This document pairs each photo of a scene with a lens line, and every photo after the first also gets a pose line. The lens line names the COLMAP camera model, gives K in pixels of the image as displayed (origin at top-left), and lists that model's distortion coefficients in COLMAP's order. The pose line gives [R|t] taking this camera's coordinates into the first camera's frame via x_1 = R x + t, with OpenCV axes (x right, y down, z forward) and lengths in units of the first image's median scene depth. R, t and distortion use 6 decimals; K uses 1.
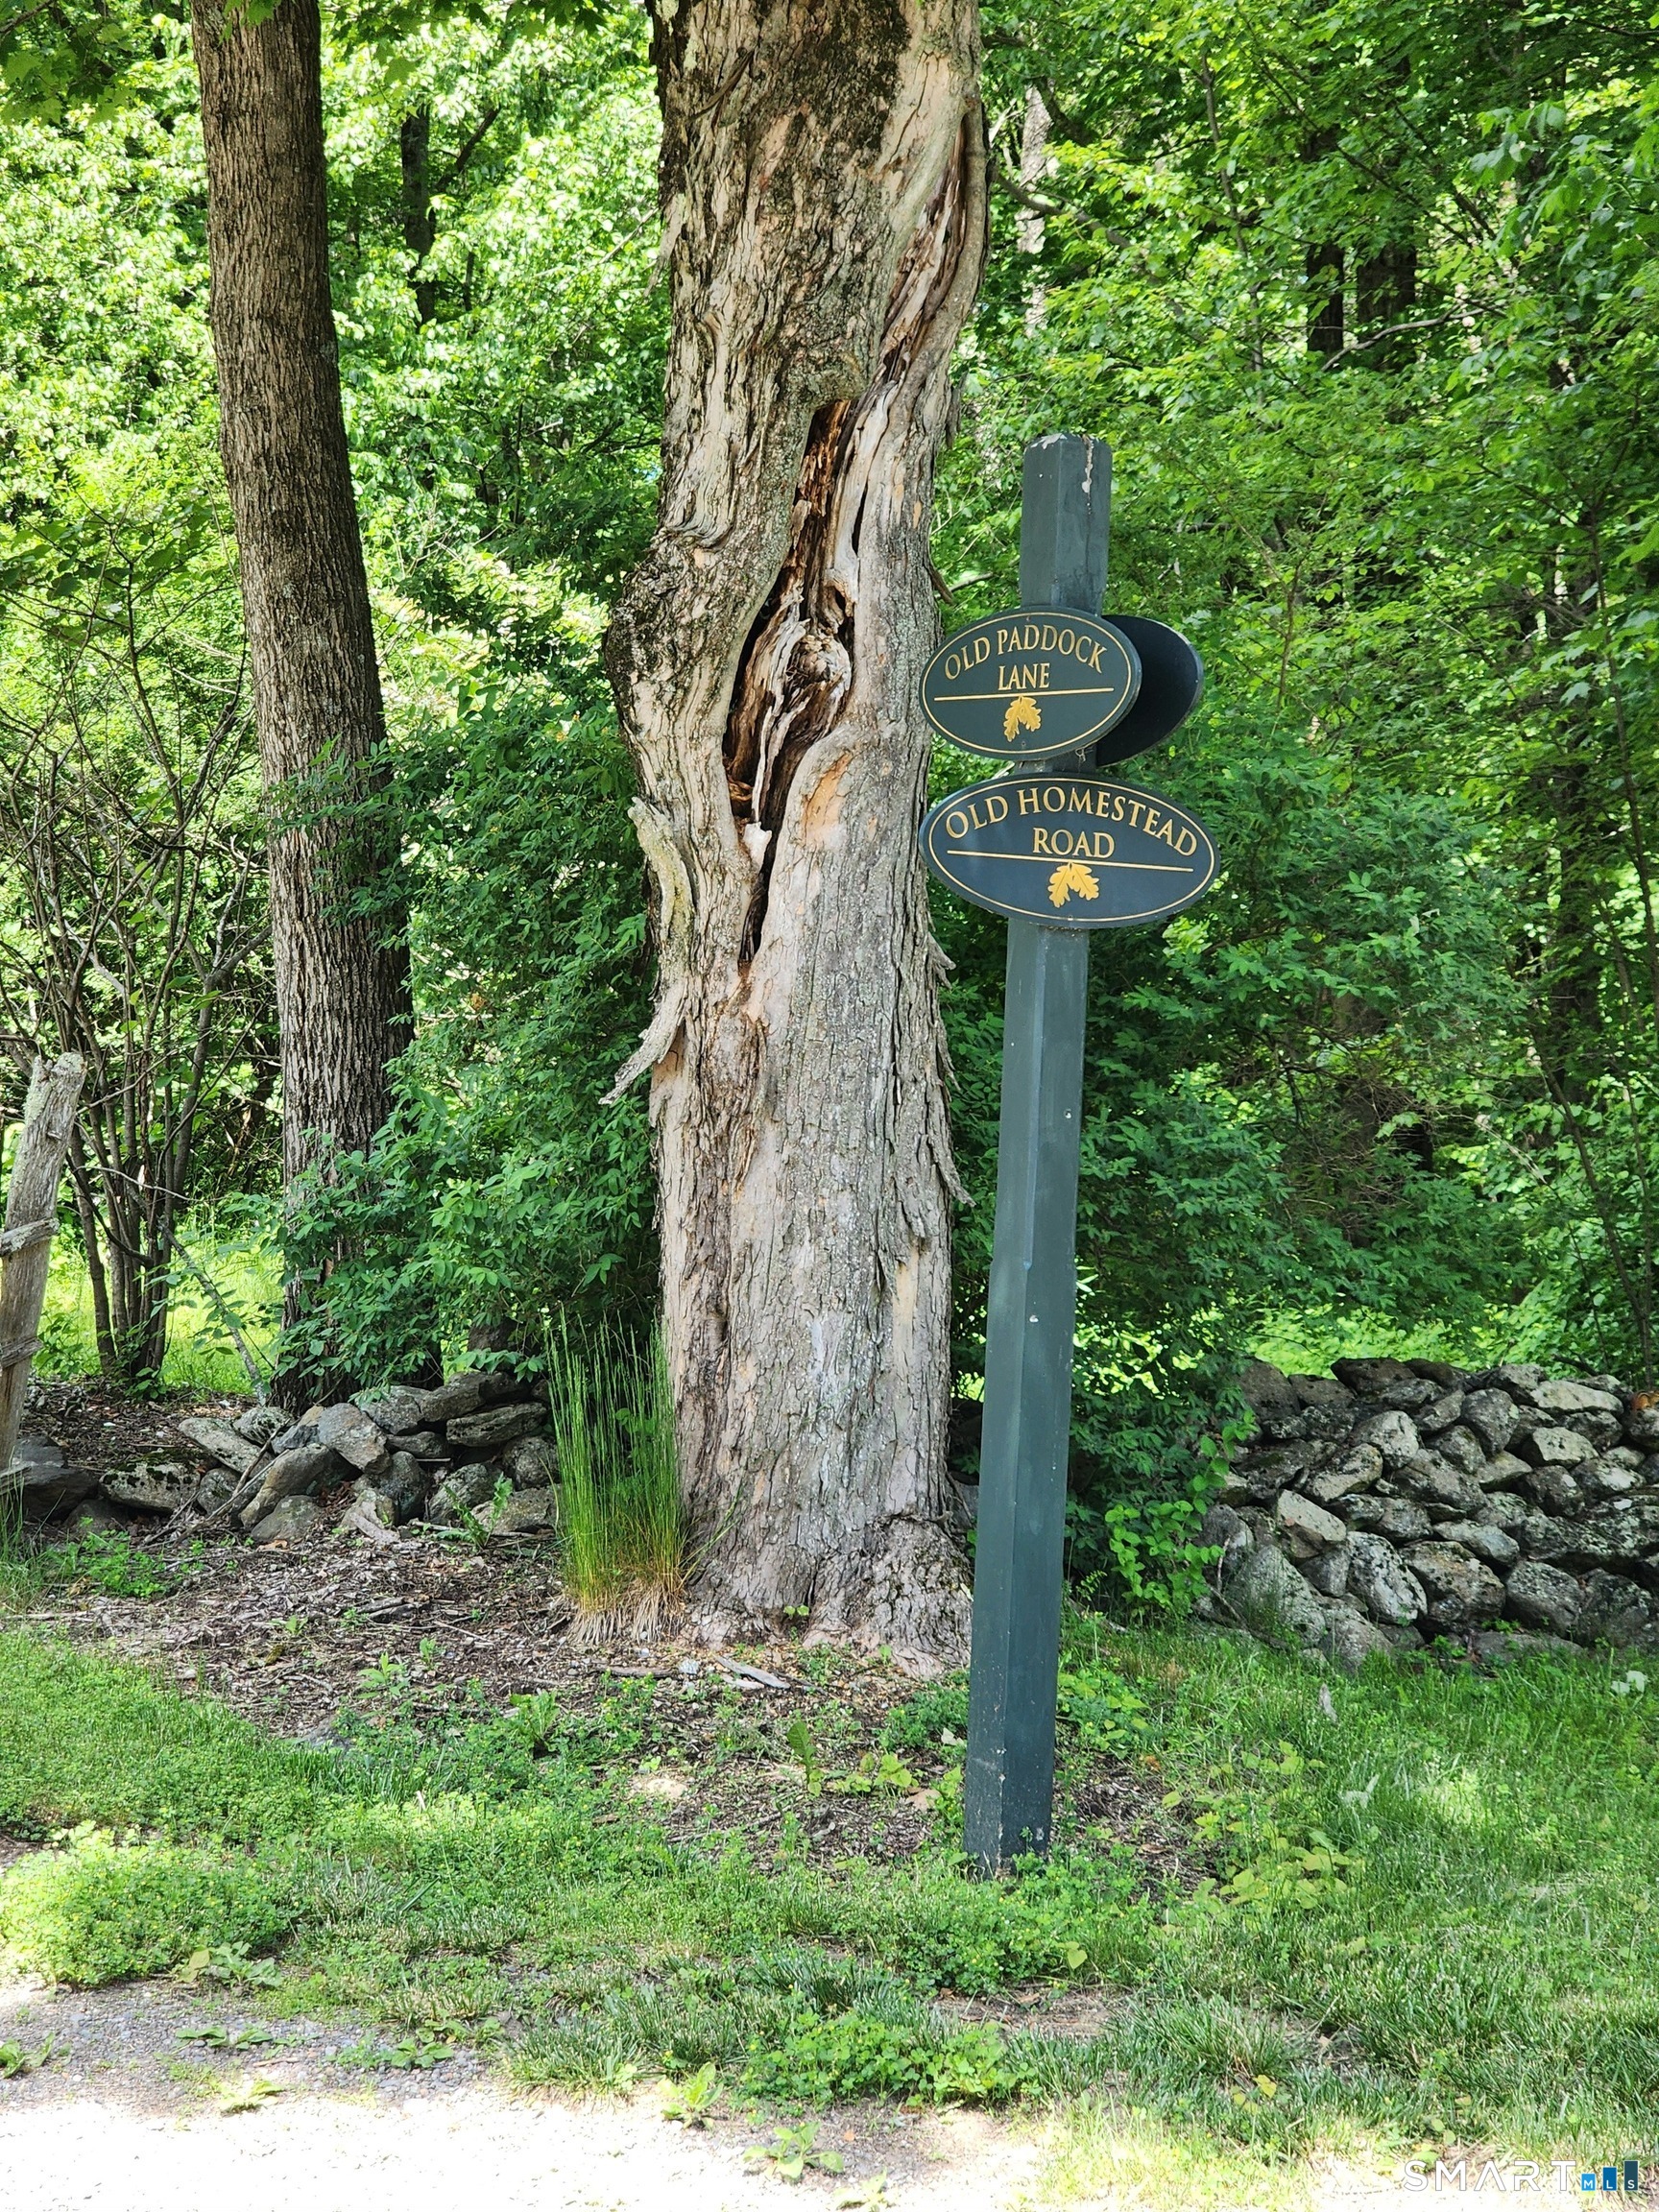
lens RADIAL K [[4321.6, 0, 831.3], [0, 4321.6, 1122.5], [0, 0, 1]] dist [0.094395, 0.000000]
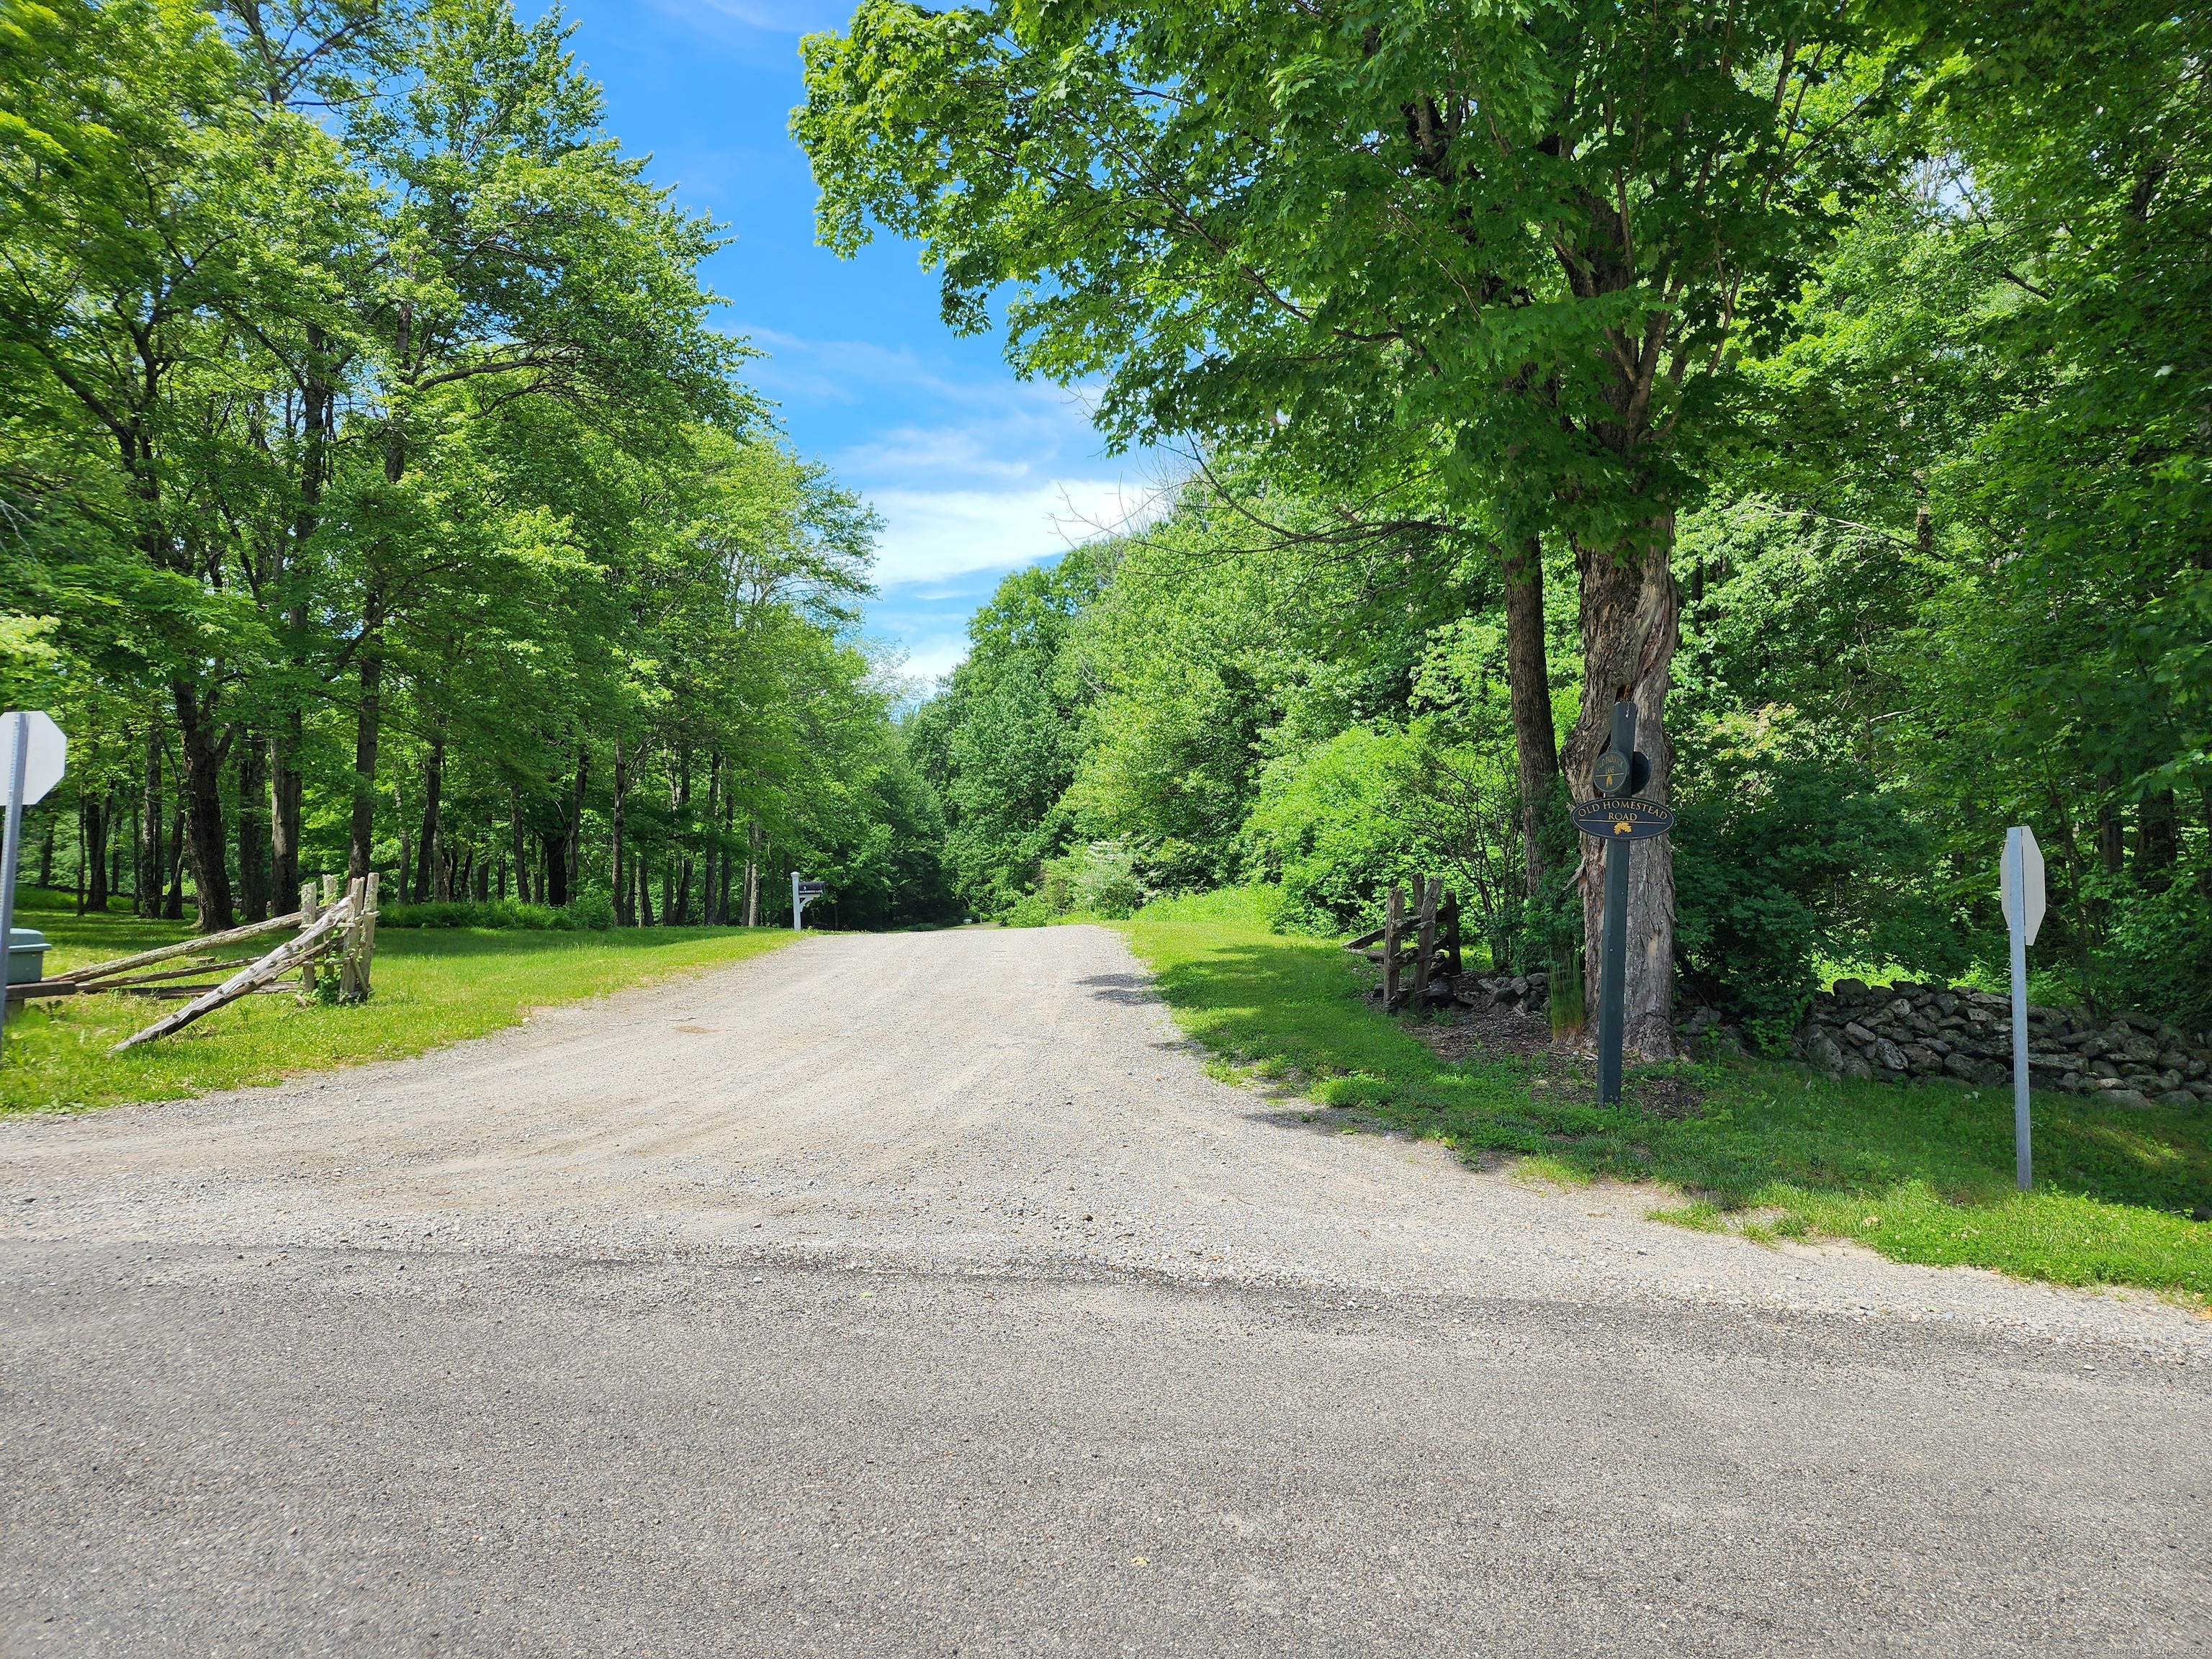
lens RADIAL K [[1477.3, 0, 1106.6], [0, 1477.3, 809.6], [0, 0, 1]] dist [0.073154, -0.000727]
pose [[0.846081, -0.016498, -0.532798, 0.227794], [-0.013851, 0.998503, -0.052913, -0.000114], [0.532874, 0.052149, 0.844586, -0.169178]]
